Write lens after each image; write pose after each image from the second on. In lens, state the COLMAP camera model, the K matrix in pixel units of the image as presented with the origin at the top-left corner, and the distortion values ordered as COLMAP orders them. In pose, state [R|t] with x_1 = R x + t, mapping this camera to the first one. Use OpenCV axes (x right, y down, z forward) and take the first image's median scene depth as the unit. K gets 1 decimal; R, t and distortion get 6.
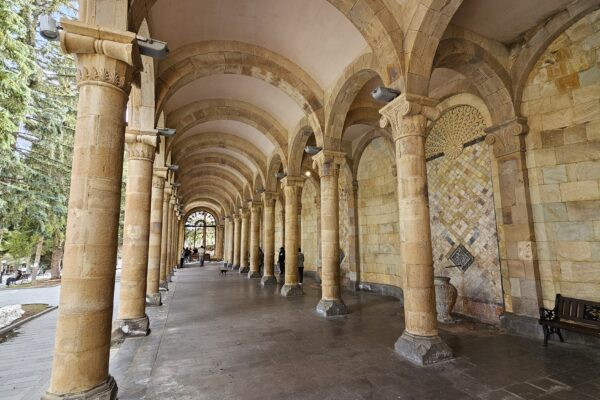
lens RADIAL K [[304.6, 0, 299.7], [0, 304.6, 204.2], [0, 0, 1]] dist [0.000101, -0.000737]
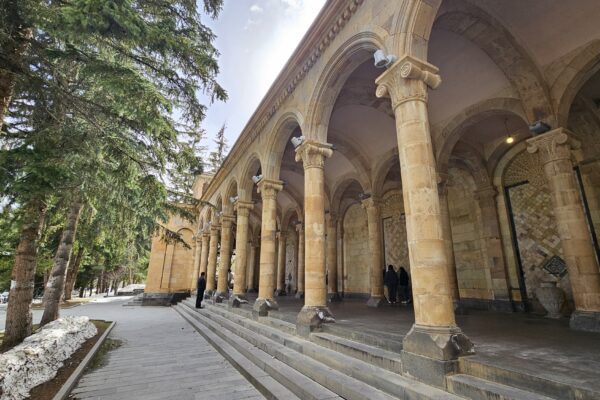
lens RADIAL K [[304.6, 0, 299.2], [0, 304.6, 200.1], [0, 0, 1]] dist [0.000101, -0.000737]
pose [[0.993584, 0.050199, 0.101344, -0.566307], [-0.036334, 0.990275, -0.134293, 0.106719], [-0.107100, 0.129749, 0.985746, -0.096930]]
